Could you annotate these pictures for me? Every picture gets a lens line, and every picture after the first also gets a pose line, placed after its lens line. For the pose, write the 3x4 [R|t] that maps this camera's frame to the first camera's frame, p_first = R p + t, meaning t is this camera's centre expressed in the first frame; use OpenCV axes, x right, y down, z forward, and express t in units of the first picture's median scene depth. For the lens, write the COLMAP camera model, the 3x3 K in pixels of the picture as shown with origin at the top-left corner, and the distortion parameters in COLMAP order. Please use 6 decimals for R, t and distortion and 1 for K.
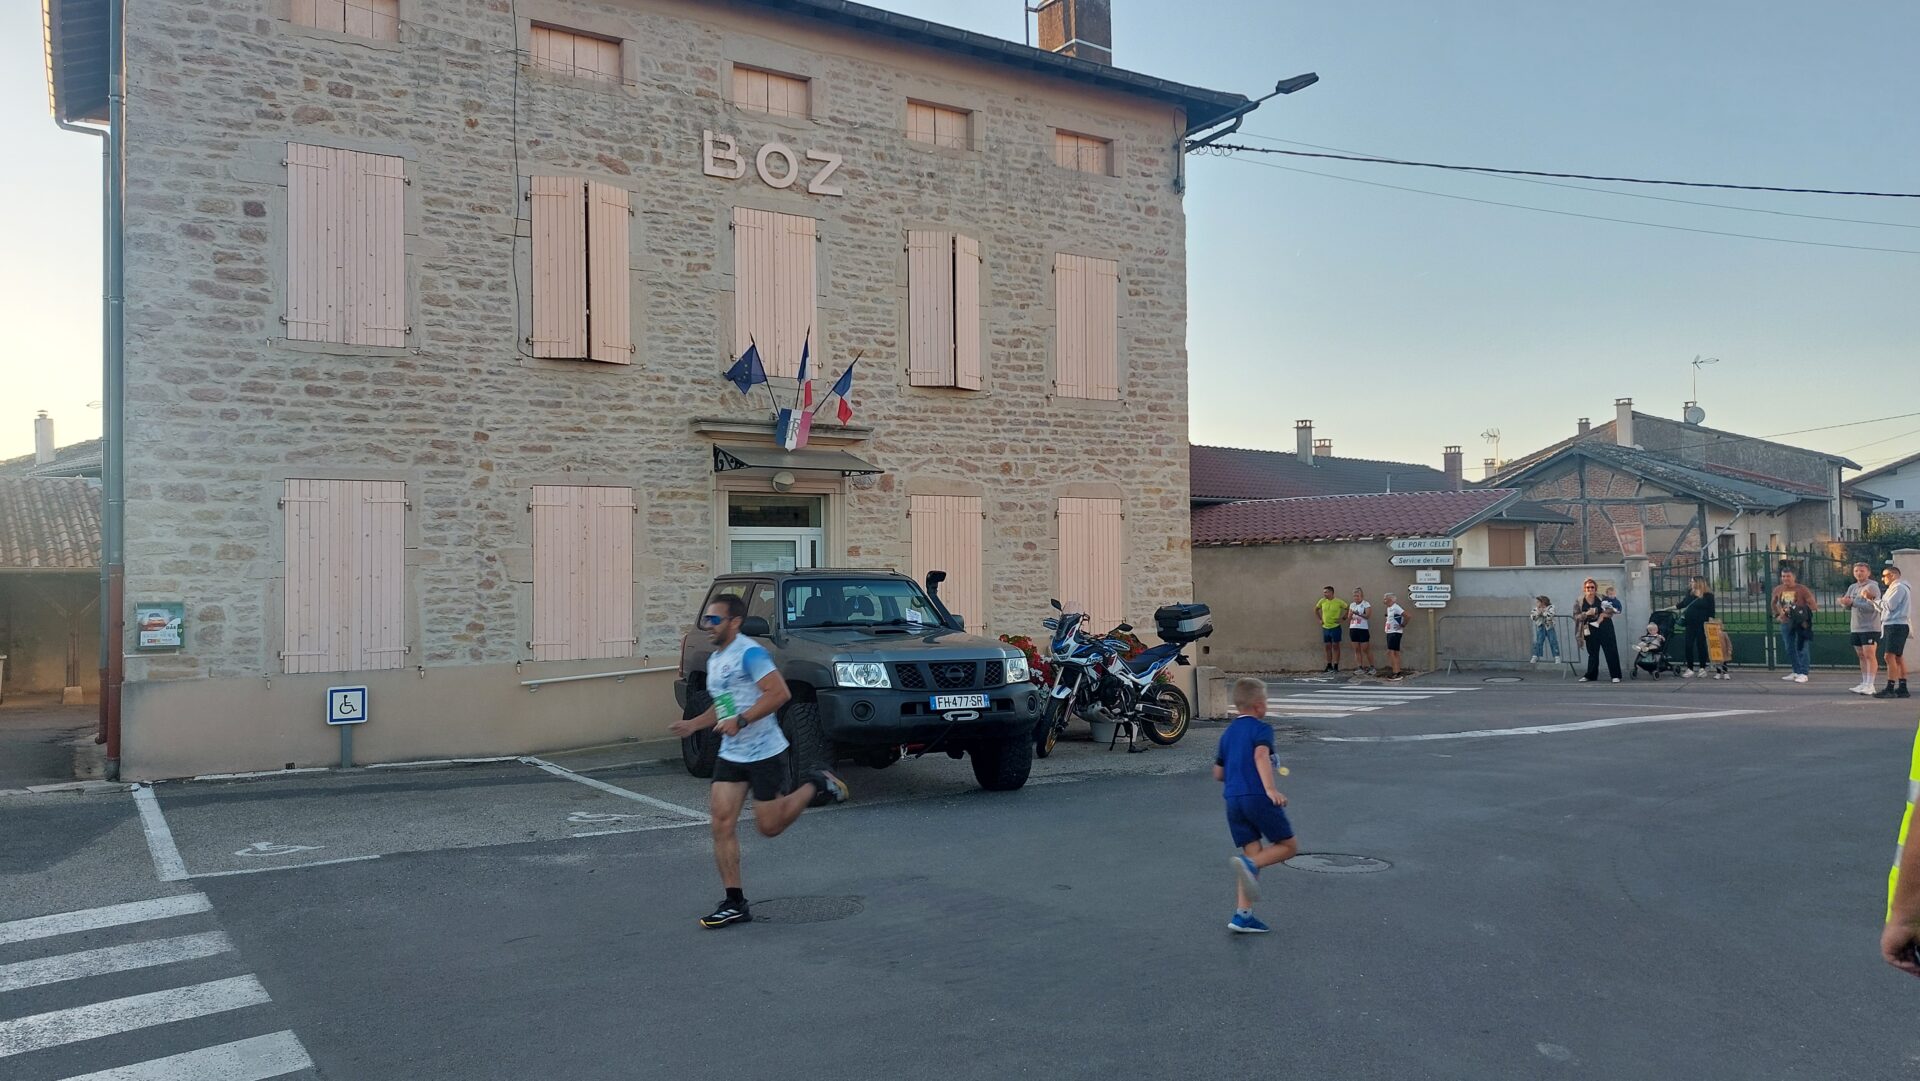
lens RADIAL K [[1417.9, 0, 960.0], [0, 1417.9, 518.6], [0, 0, 1]] dist [0.135708, -0.206944]
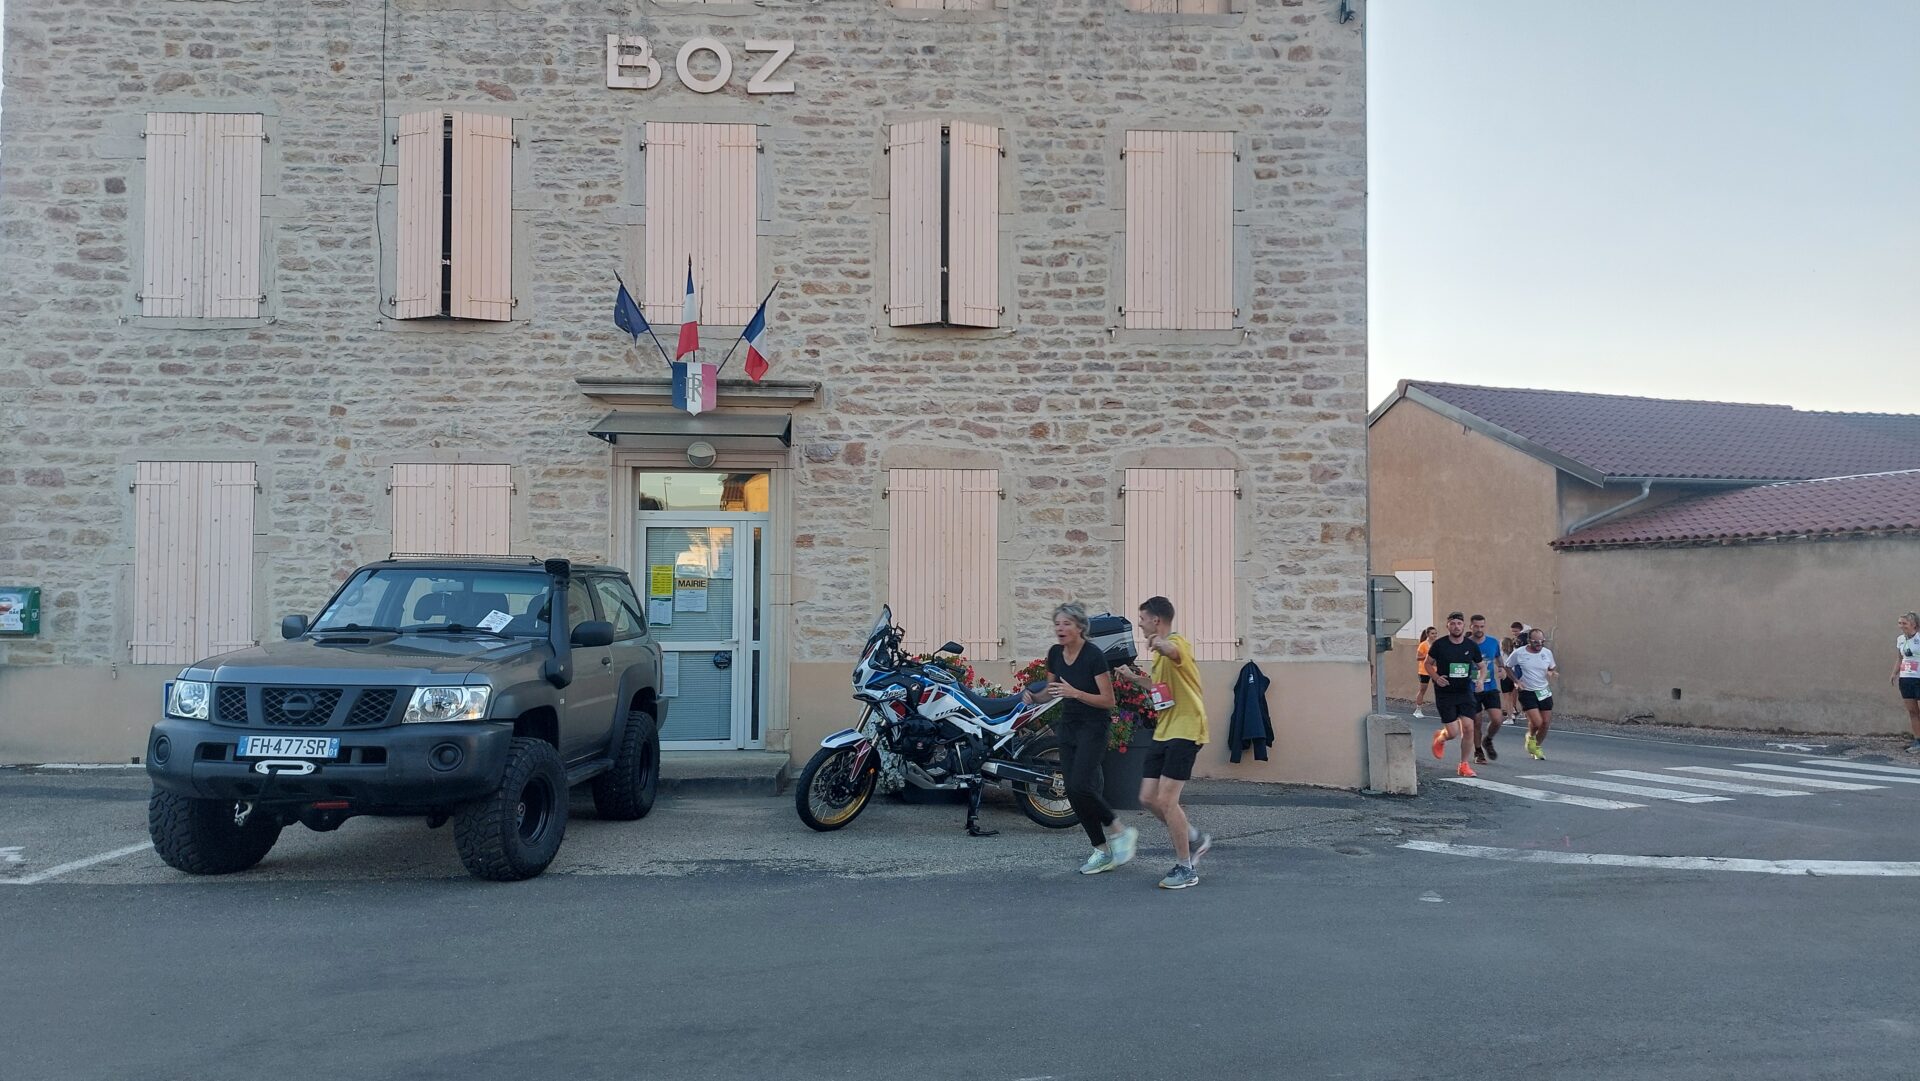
lens RADIAL K [[1363.4, 0, 964.9], [0, 1363.4, 537.4], [0, 0, 1]] dist [0.085708, -0.093638]
pose [[0.859833, -0.006030, -0.510539, 0.427872], [0.006322, 0.999979, -0.001164, 0.024728], [0.510535, -0.002227, 0.859854, 0.433789]]
